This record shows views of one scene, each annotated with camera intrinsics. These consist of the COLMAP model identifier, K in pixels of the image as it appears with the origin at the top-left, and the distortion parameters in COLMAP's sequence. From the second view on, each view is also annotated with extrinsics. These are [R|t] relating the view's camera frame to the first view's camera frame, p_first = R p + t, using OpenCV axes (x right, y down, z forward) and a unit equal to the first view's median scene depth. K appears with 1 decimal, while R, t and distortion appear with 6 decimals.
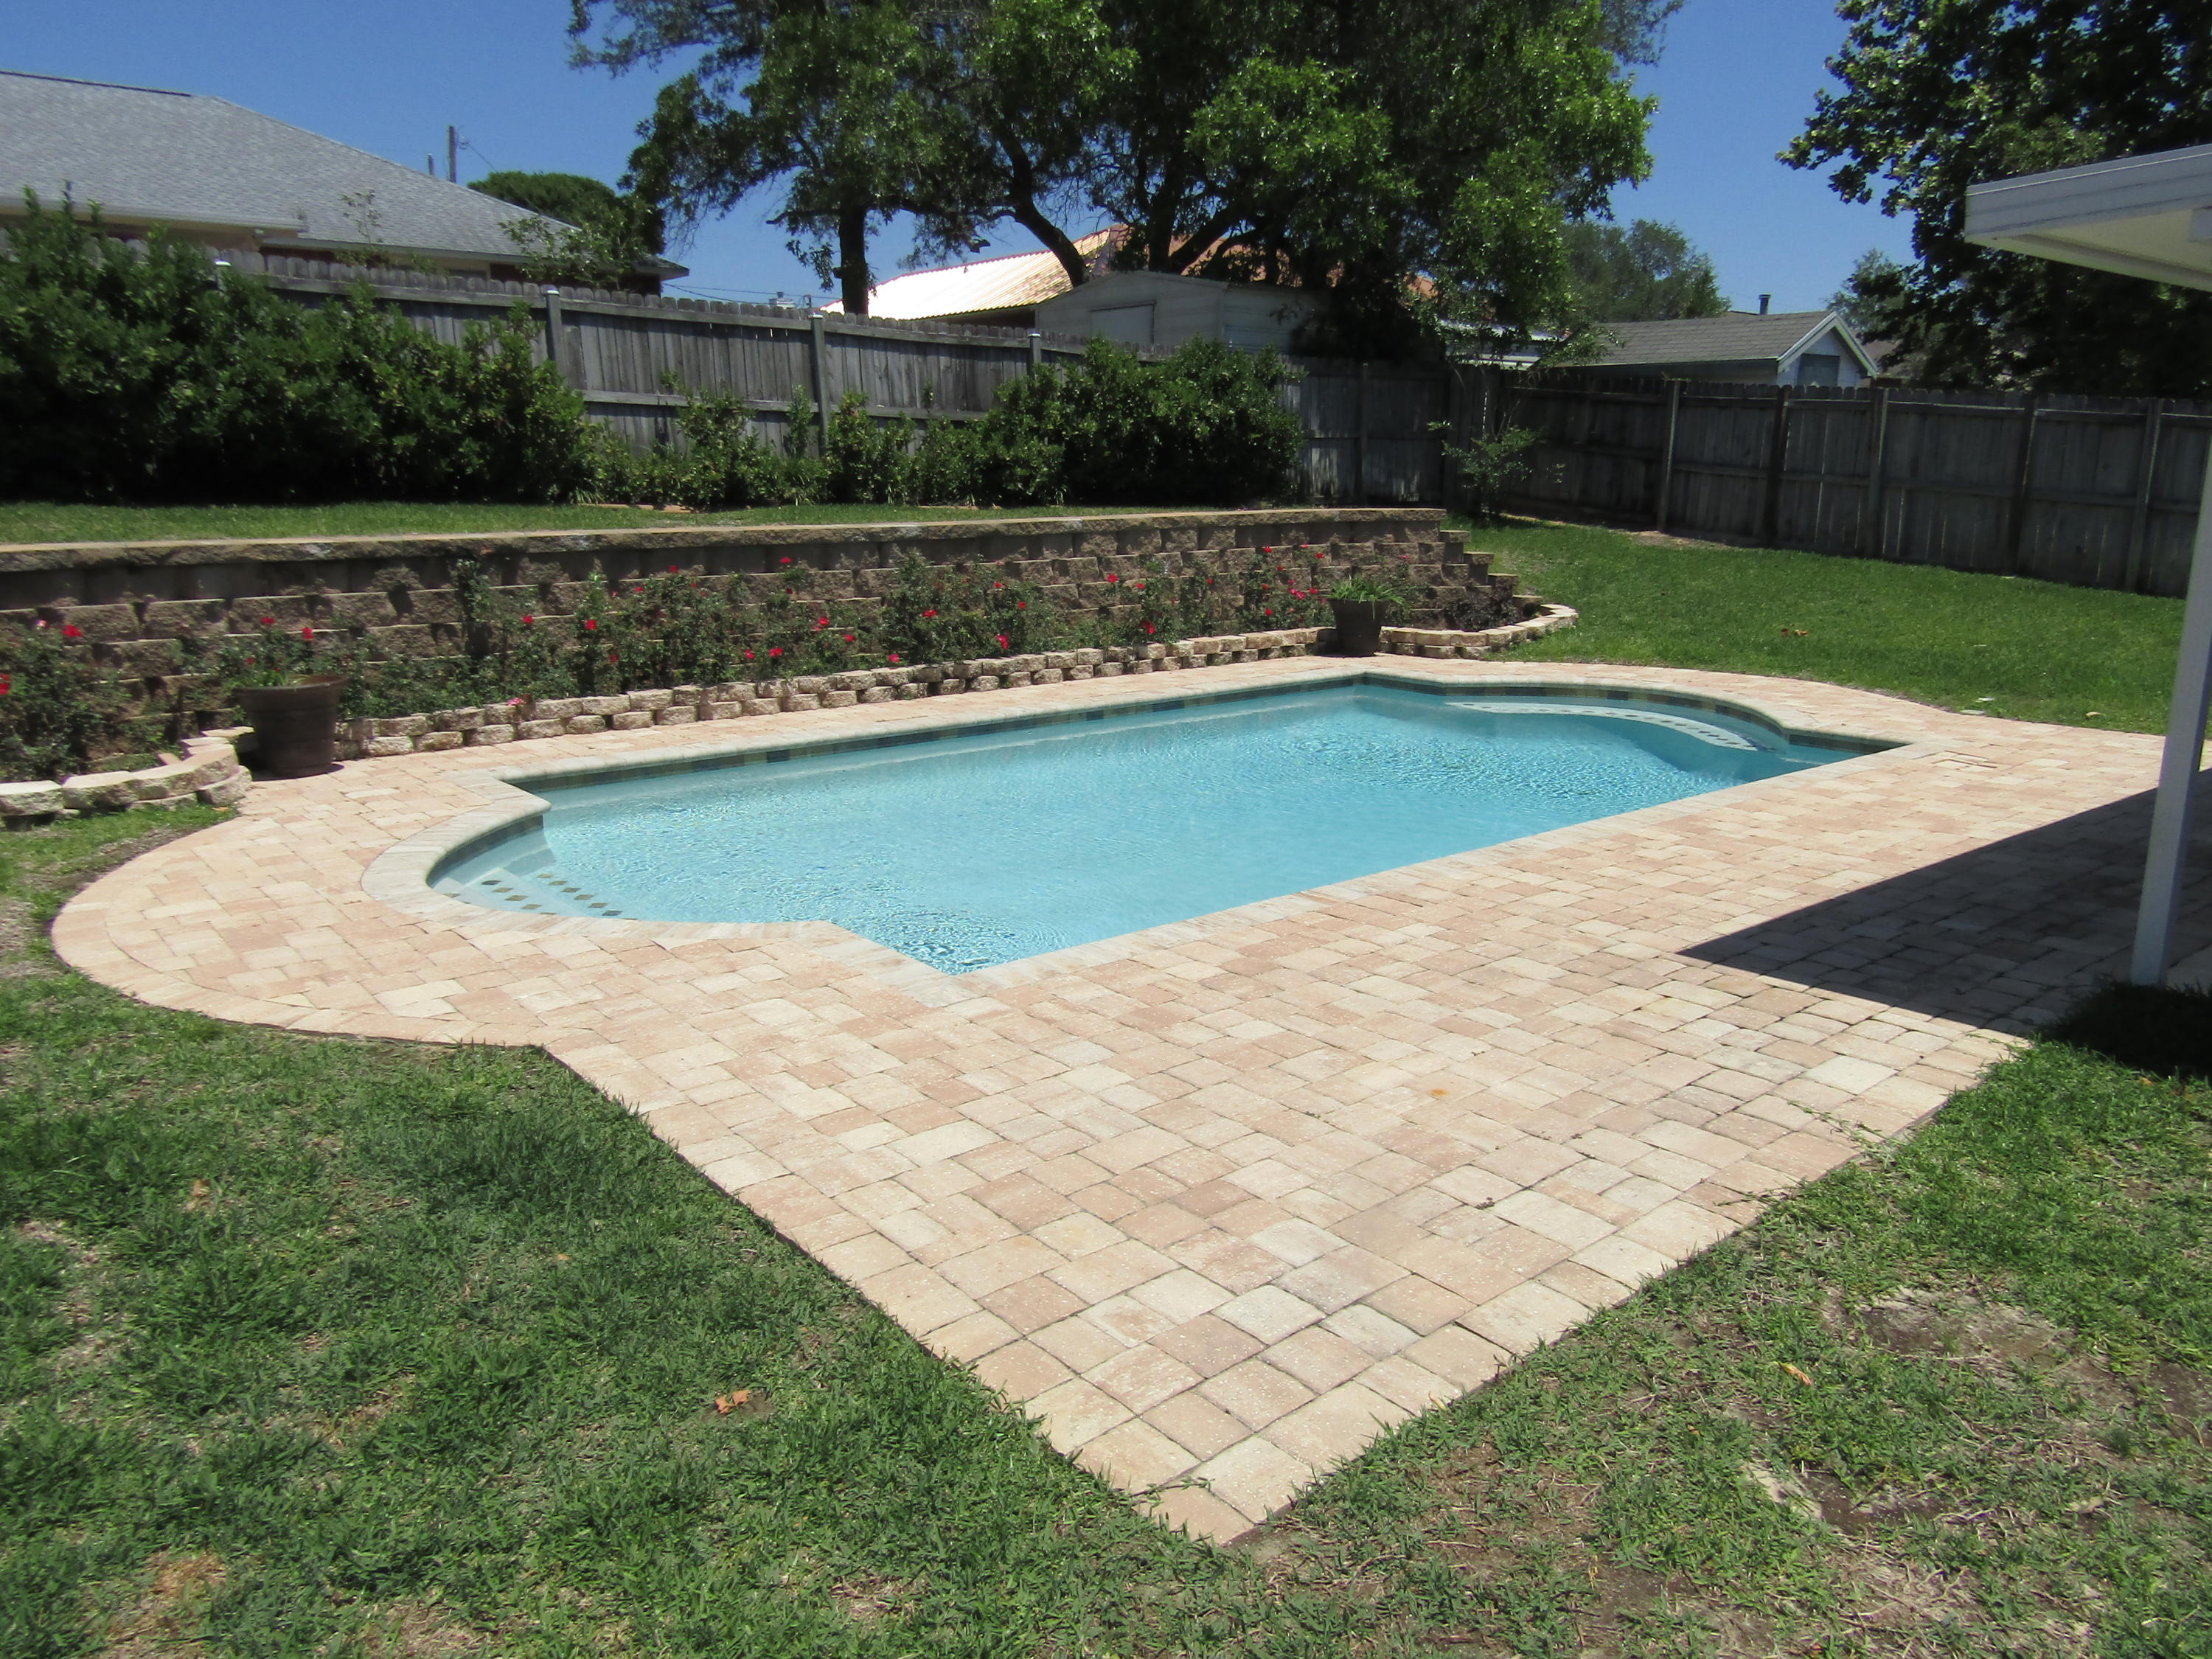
lens RADIAL K [[1574.1, 0, 1112.1], [0, 1574.1, 832.6], [0, 0, 1]] dist [-0.004743, -0.001543]
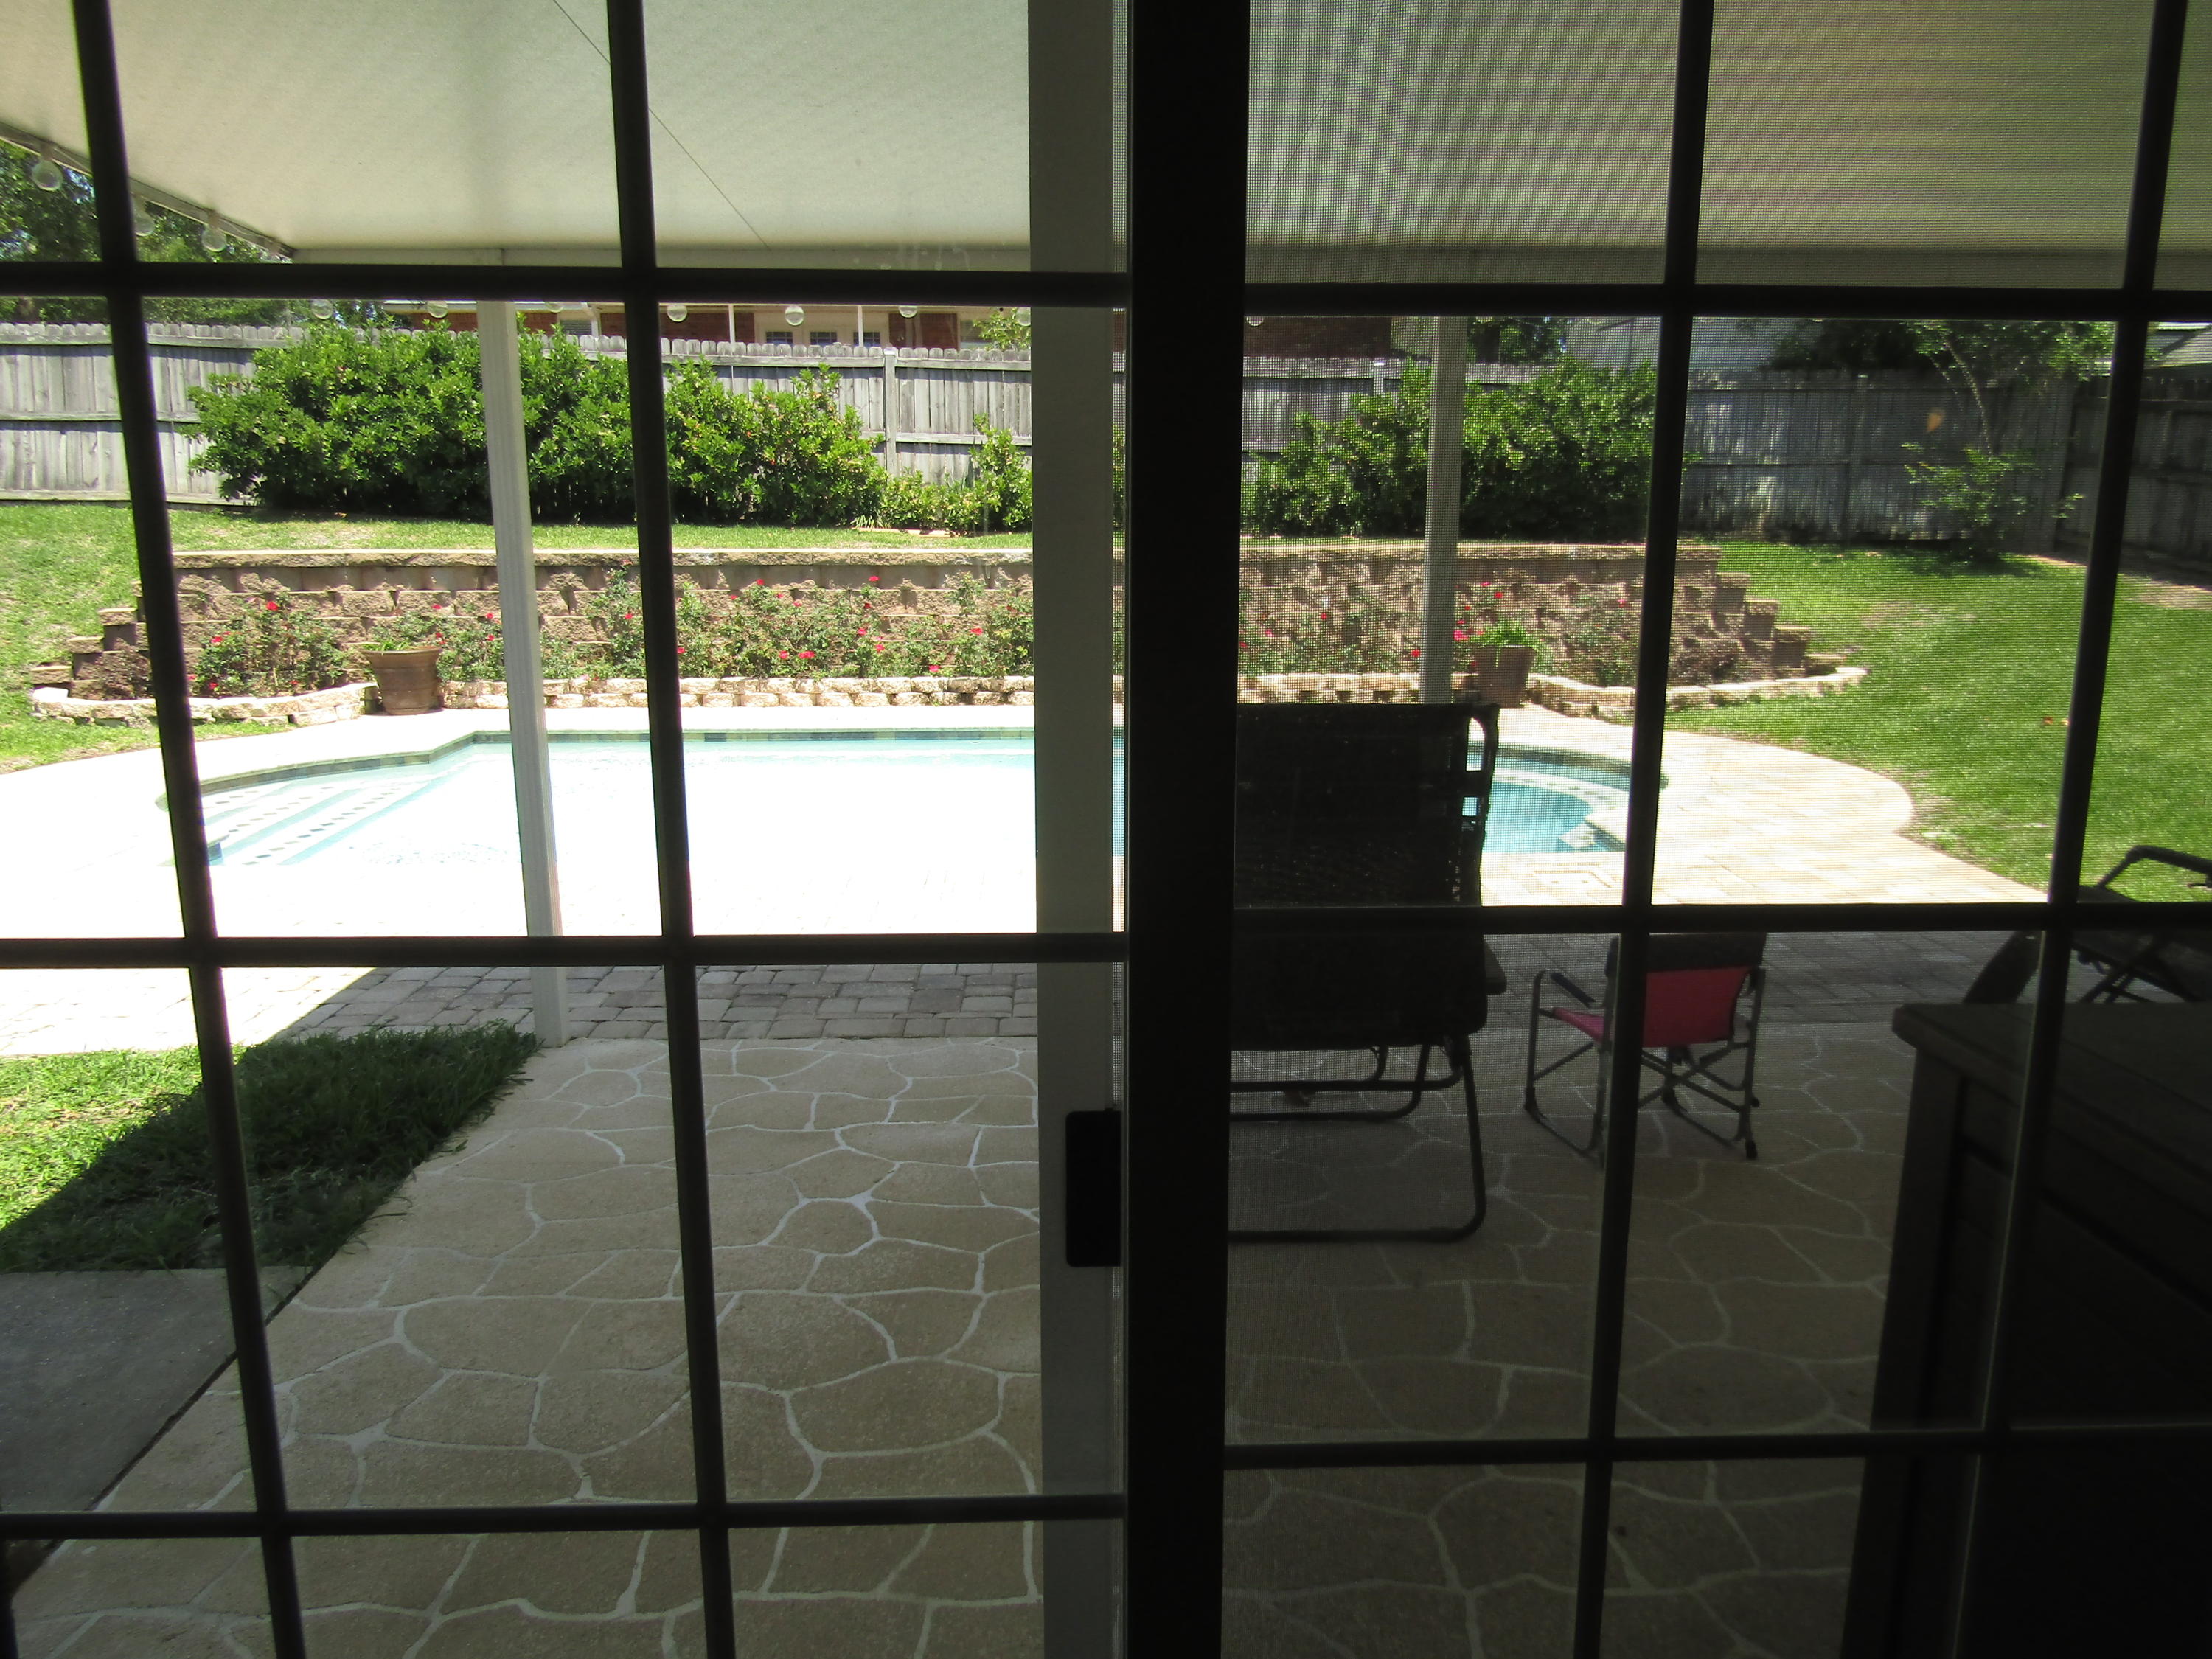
lens RADIAL K [[1574.1, 0, 1092.7], [0, 1574.1, 833.1], [0, 0, 1]] dist [-0.004743, -0.001543]
pose [[0.798193, 0.127276, -0.588803, 0.653209], [-0.136422, 0.990223, 0.029112, -0.044674], [0.586752, 0.057089, 0.807752, 0.174334]]
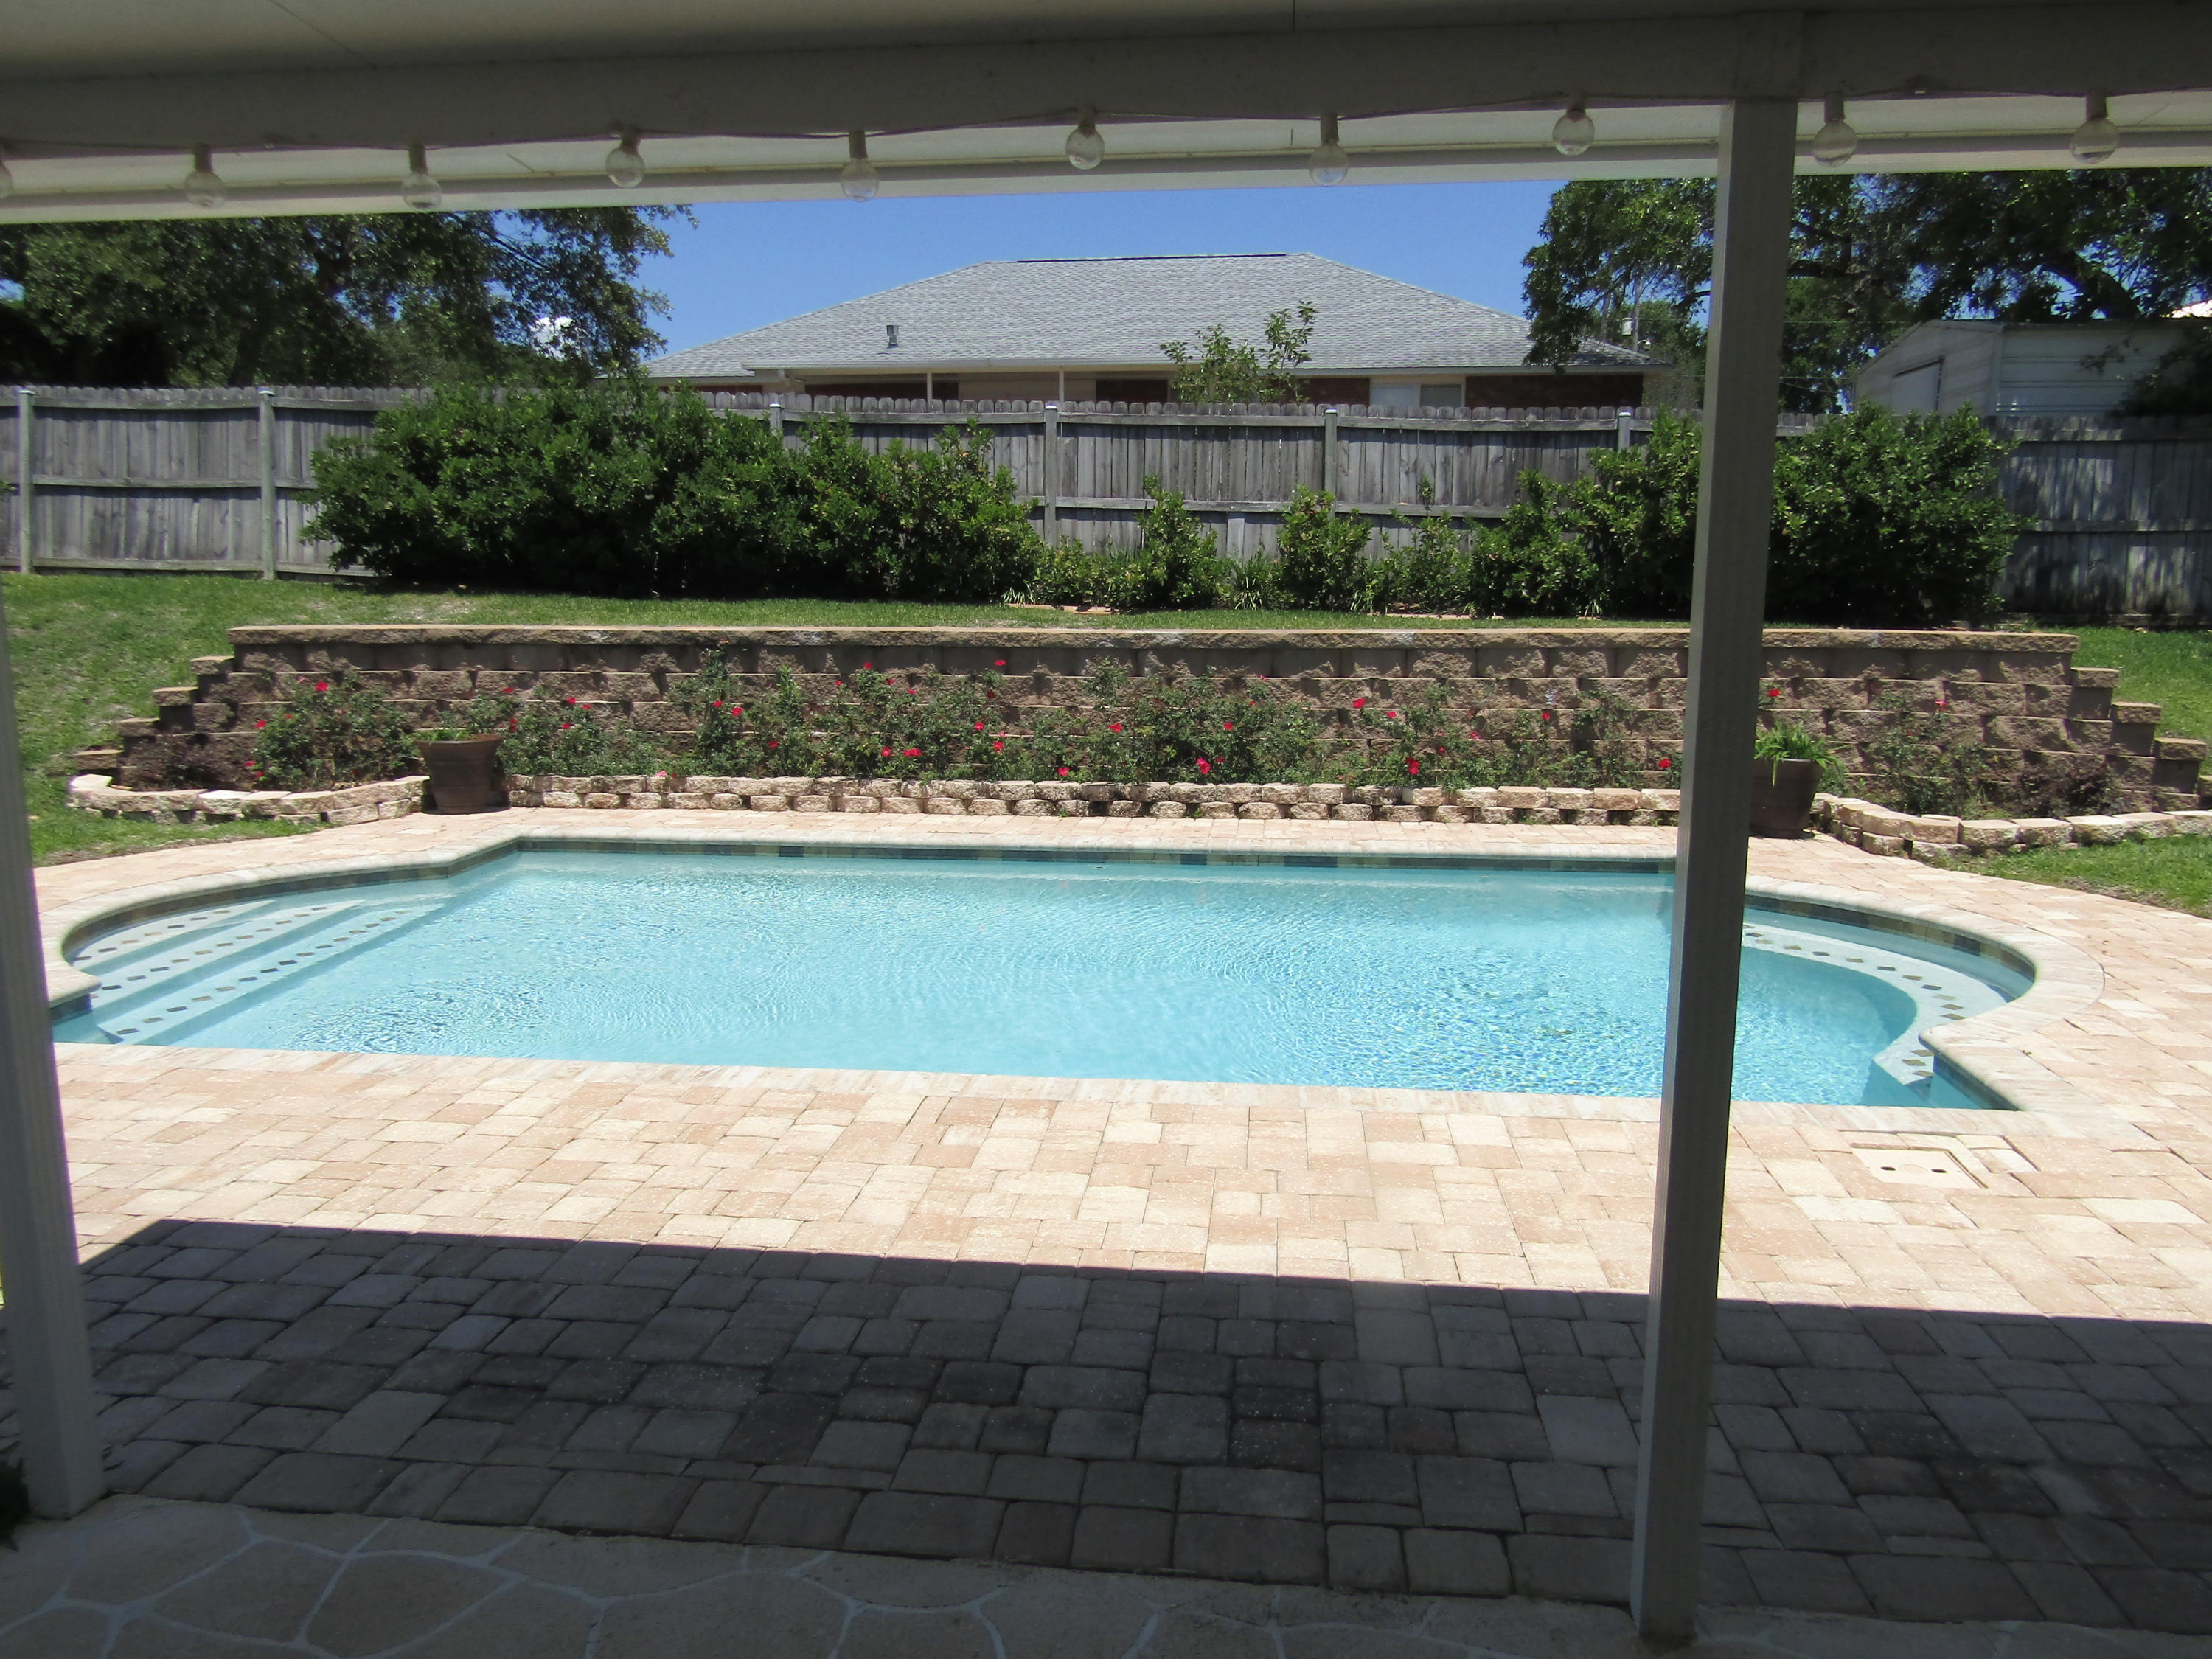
lens RADIAL K [[1574.1, 0, 1091.7], [0, 1574.1, 834.8], [0, 0, 1]] dist [-0.004743, -0.001543]
pose [[0.700499, 0.120145, -0.703467, 0.559323], [-0.163462, 0.986533, 0.005718, -0.085334], [0.694681, 0.110984, 0.710705, 0.365061]]
